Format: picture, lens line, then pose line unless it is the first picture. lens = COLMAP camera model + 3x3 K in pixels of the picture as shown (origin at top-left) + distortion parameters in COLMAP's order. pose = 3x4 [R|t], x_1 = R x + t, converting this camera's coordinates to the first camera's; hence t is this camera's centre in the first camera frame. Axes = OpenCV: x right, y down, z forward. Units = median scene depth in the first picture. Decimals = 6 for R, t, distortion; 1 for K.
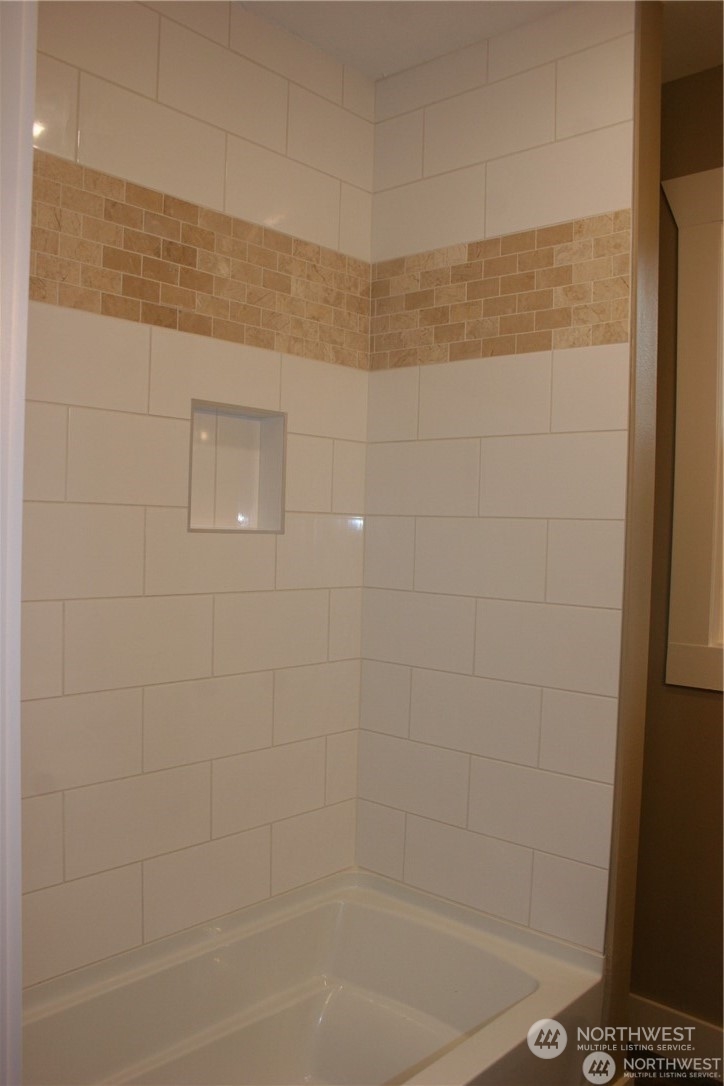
lens RADIAL K [[920.2, 0, 362.0], [0, 920.2, 543.0], [0, 0, 1]] dist [-0.166392, 0.167566]
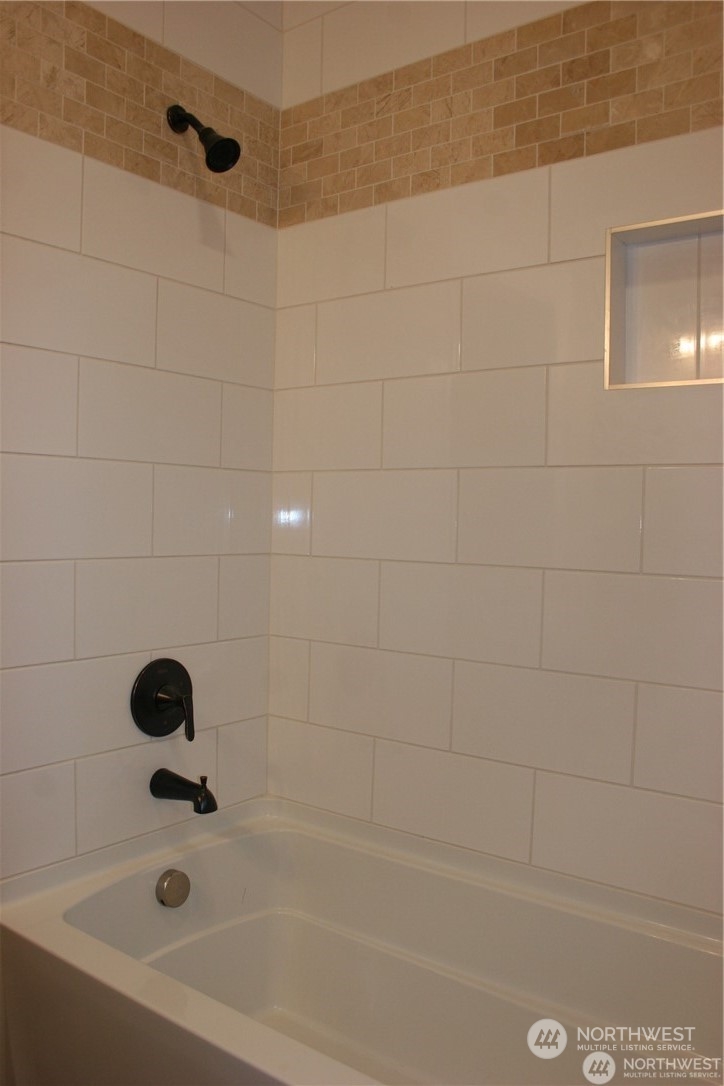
lens RADIAL K [[920.2, 0, 362.0], [0, 920.2, 543.0], [0, 0, 1]] dist [-0.166392, 0.167566]
pose [[0.060934, -0.002216, -0.998139, 0.643431], [-0.034815, 0.999384, -0.004344, 0.145004], [0.997534, 0.035015, 0.060819, 0.782628]]
